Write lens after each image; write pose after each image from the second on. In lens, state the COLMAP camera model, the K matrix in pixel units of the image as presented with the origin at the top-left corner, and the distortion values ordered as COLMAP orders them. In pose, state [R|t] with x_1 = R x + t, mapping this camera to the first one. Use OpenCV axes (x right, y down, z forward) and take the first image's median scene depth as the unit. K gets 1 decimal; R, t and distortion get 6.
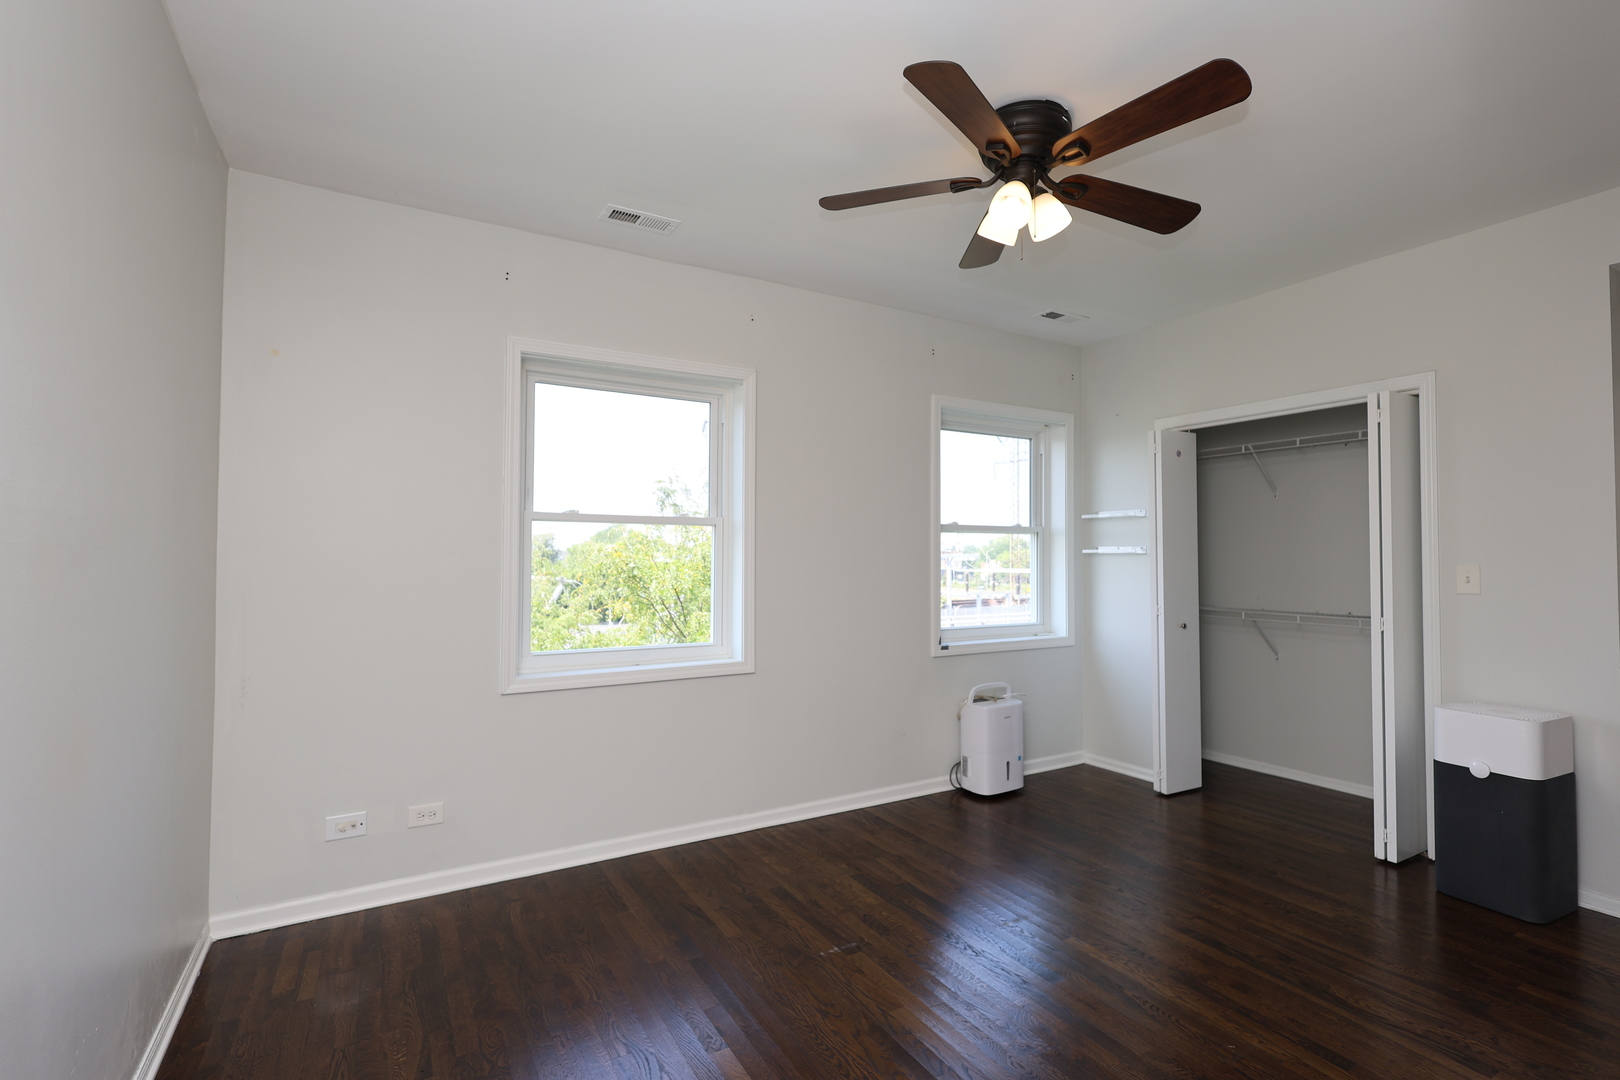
lens RADIAL K [[744.9, 0, 804.9], [0, 744.9, 540.7], [0, 0, 1]] dist [-0.001701, 0.000256]
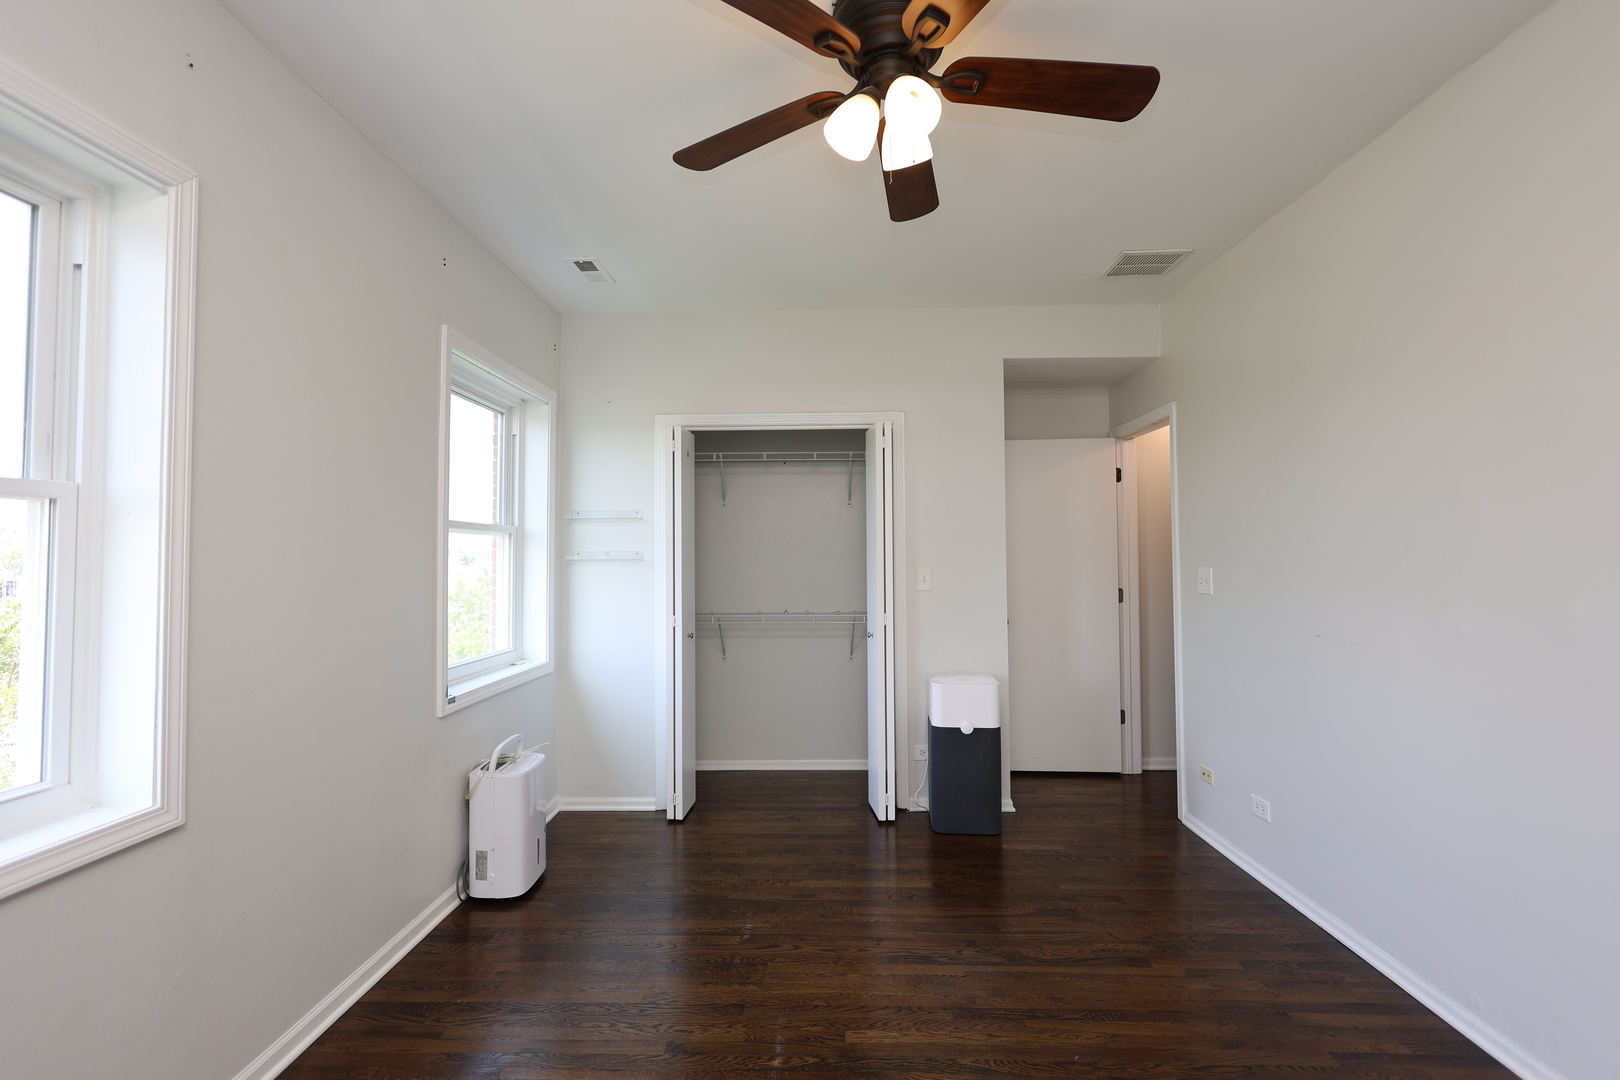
lens RADIAL K [[744.9, 0, 816.8], [0, 744.9, 538.0], [0, 0, 1]] dist [-0.001701, 0.000256]
pose [[0.521183, 0.019279, 0.853227, -0.244259], [-0.012616, 0.999810, -0.014884, 0.001780], [-0.853352, -0.003007, 0.521327, 0.403427]]
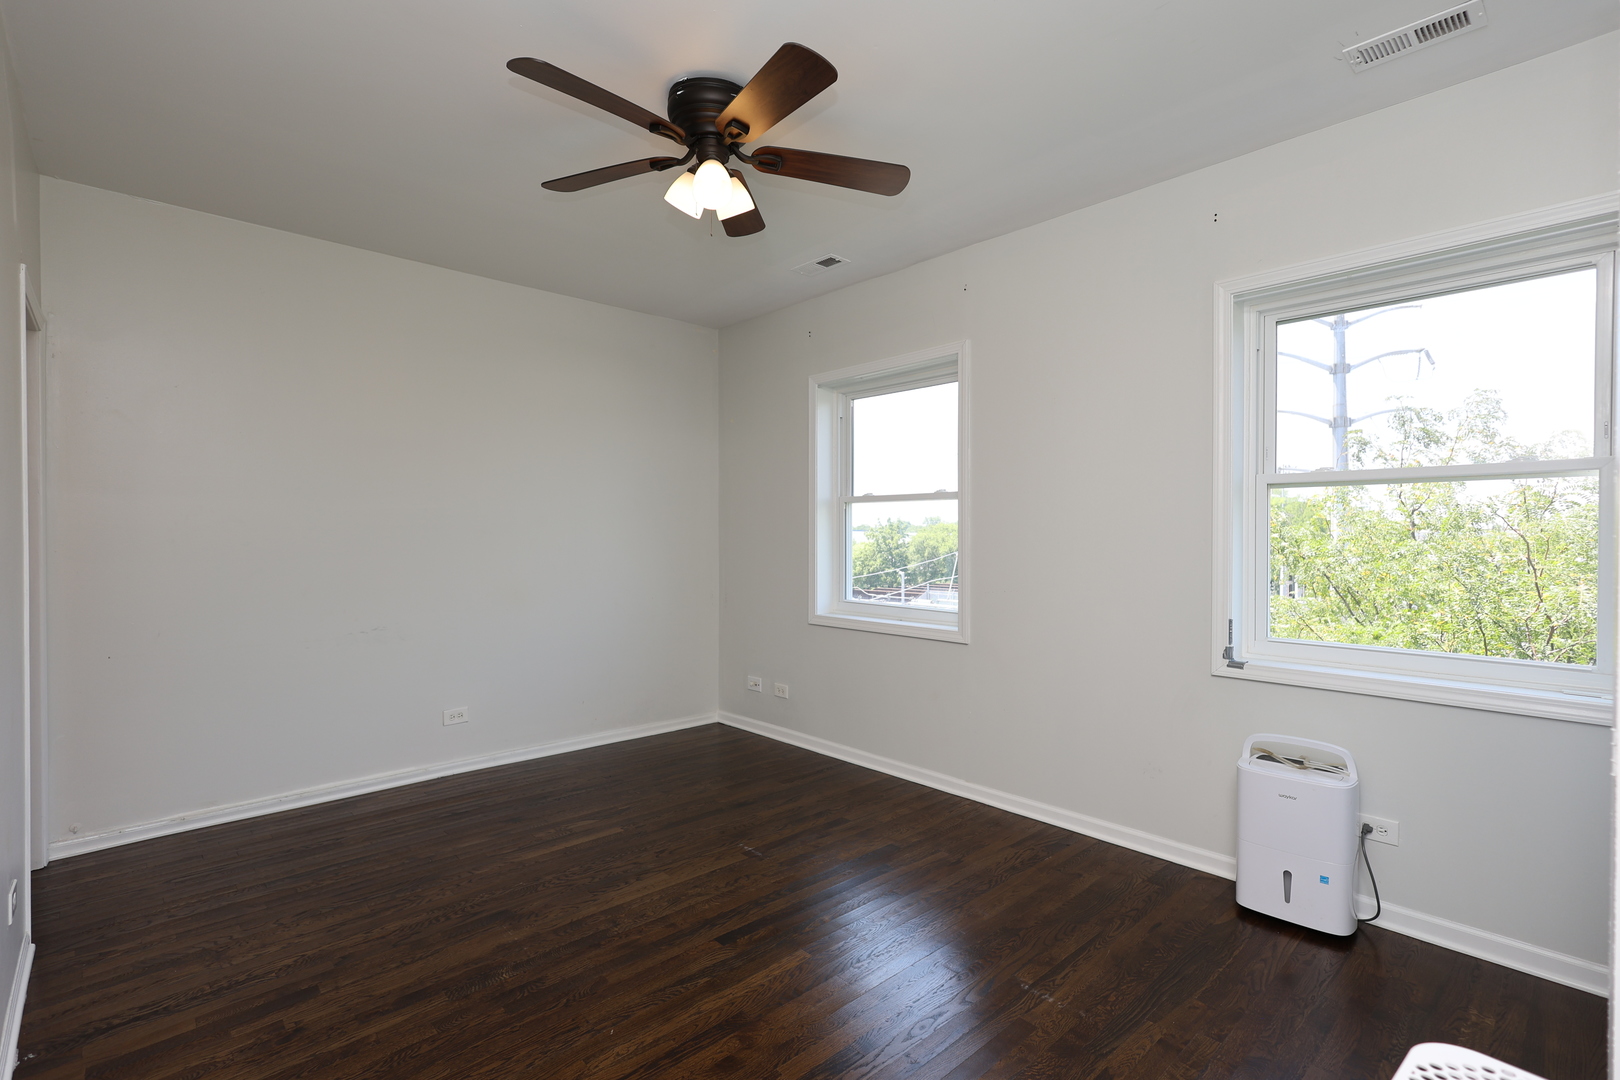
lens RADIAL K [[744.9, 0, 826.7], [0, 744.9, 534.5], [0, 0, 1]] dist [-0.001701, 0.000256]
pose [[0.234593, 0.003436, -0.972088, 0.823575], [0.031580, 0.999439, 0.011154, 0.011095], [0.971581, -0.033315, 0.234353, 0.551983]]
